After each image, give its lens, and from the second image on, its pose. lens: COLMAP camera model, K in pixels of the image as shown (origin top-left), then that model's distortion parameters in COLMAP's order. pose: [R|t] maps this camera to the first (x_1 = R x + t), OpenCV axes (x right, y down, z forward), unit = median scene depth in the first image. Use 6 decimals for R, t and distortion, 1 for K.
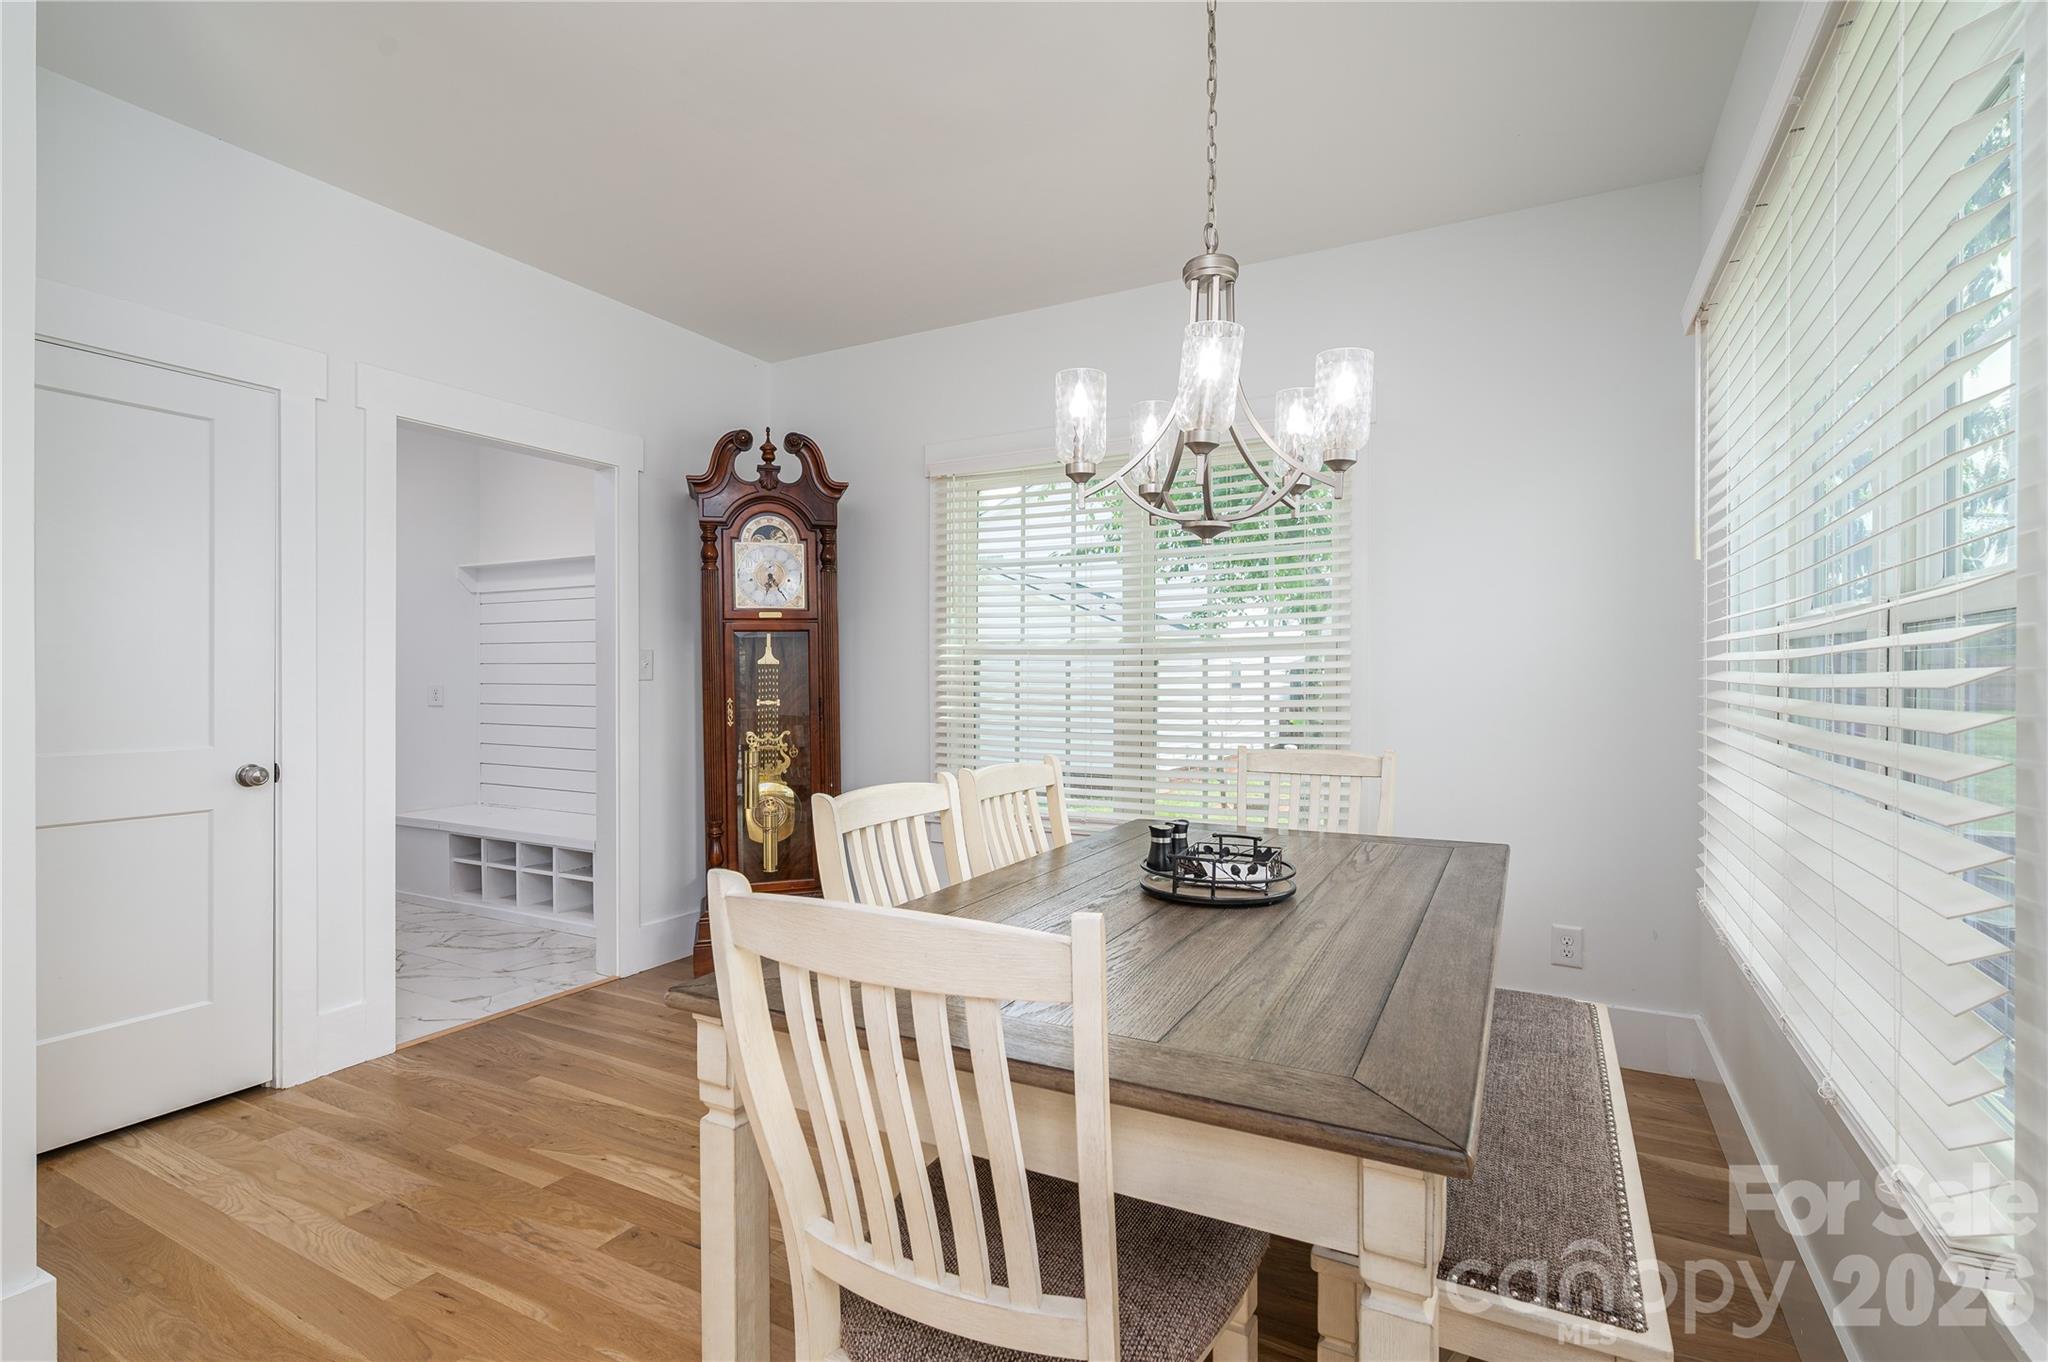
lens RADIAL K [[945.0, 0, 1005.5], [0, 945.0, 682.3], [0, 0, 1]] dist [-0.002350, 0.000531]
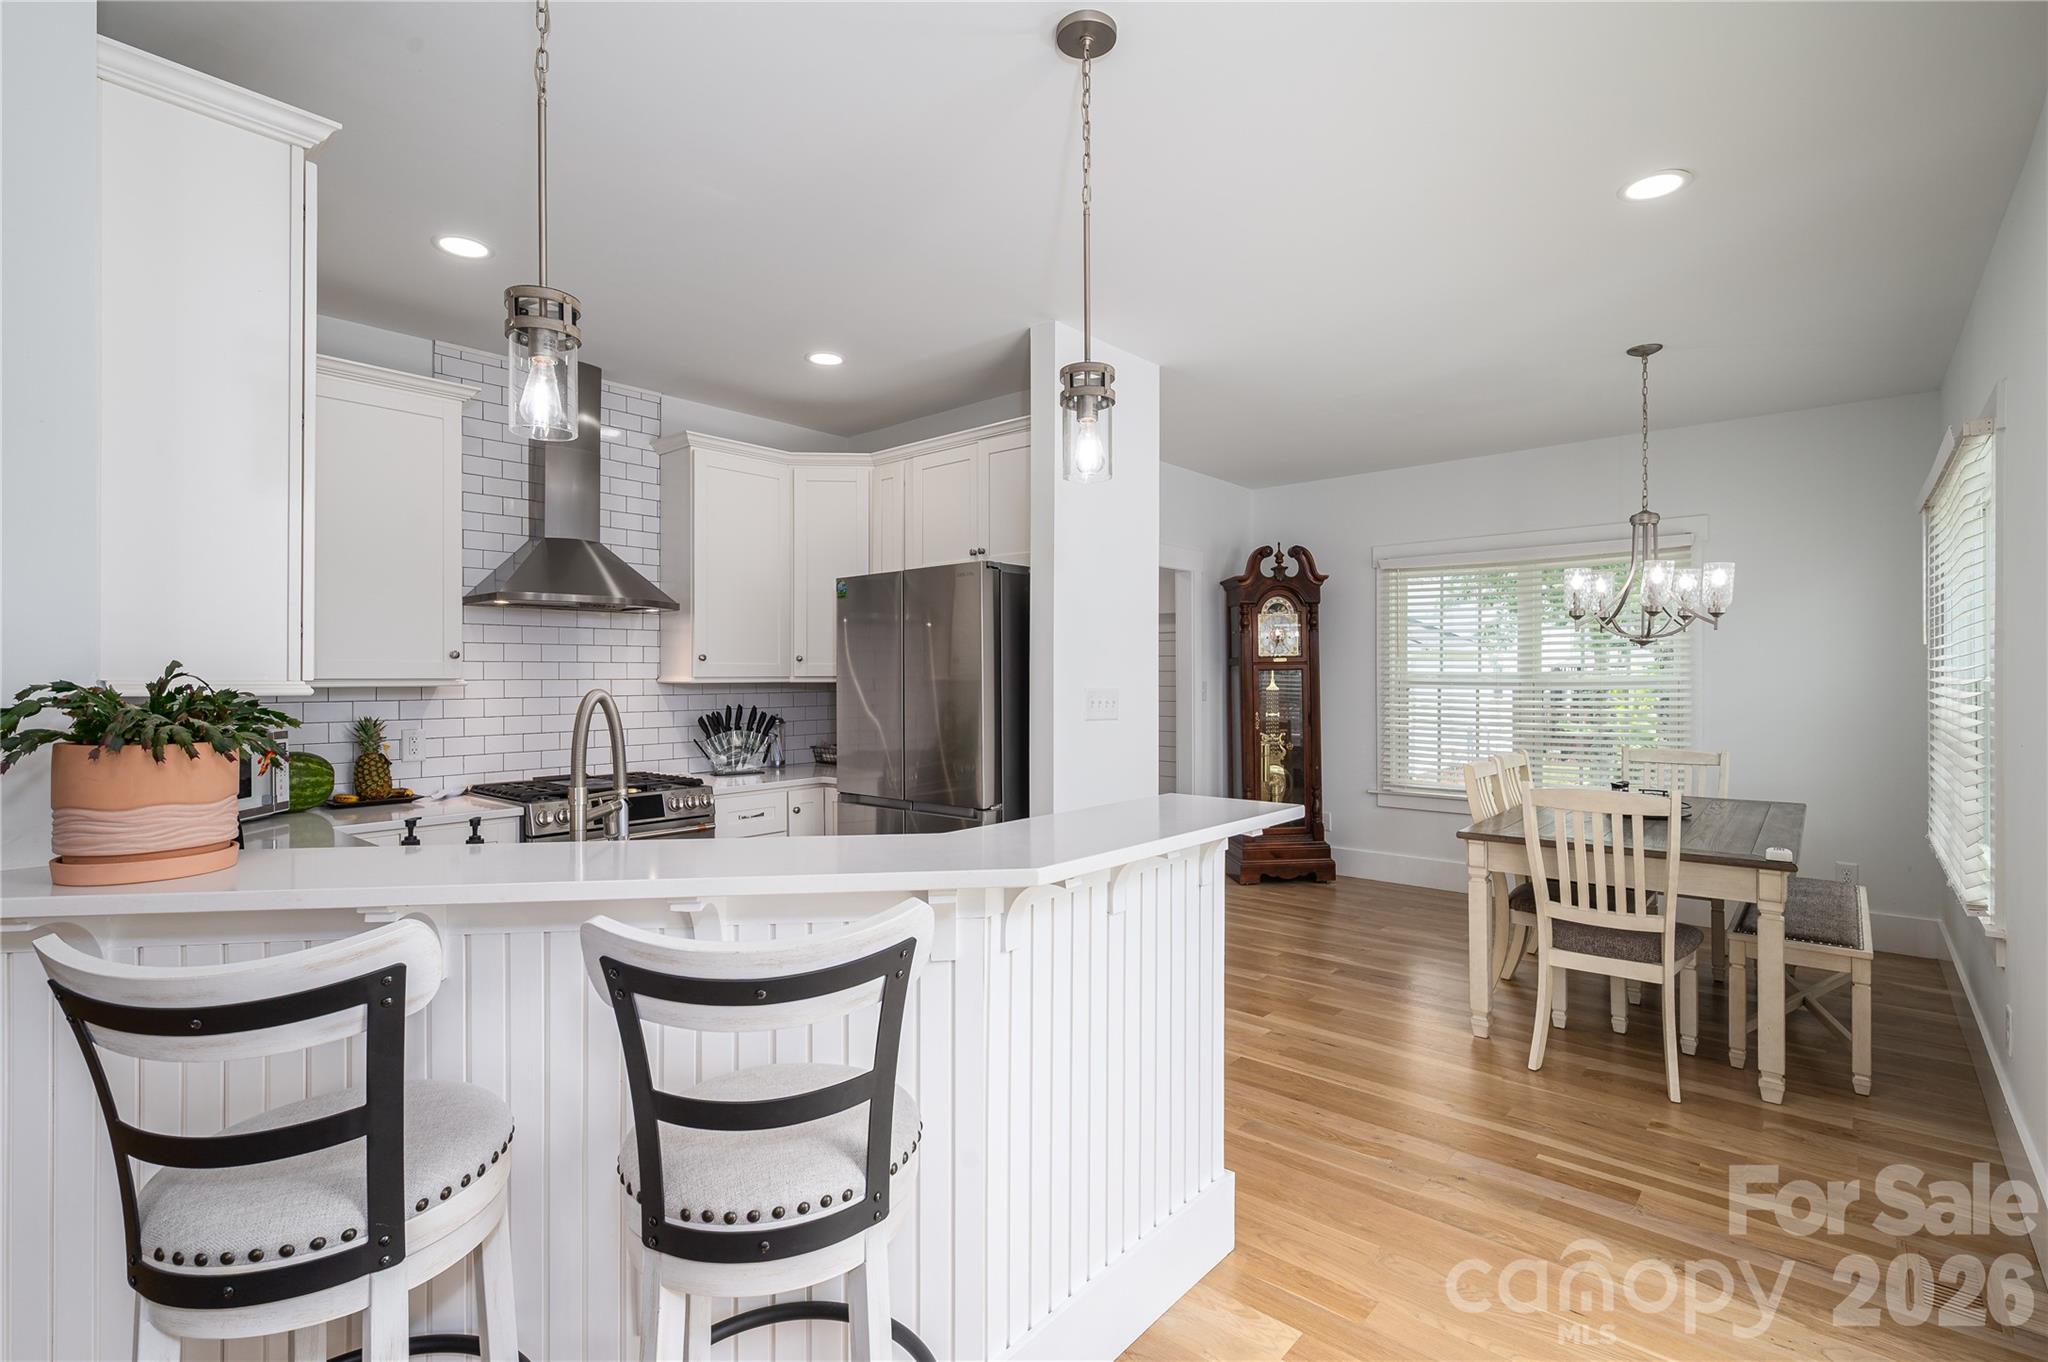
lens RADIAL K [[945.0, 0, 1045.7], [0, 945.0, 673.2], [0, 0, 1]] dist [-0.002350, 0.000531]
pose [[0.983451, 0.000993, -0.181170, -0.348132], [-0.002240, 0.999975, -0.006680, -0.037012], [0.181159, 0.006975, 0.983429, -0.636830]]
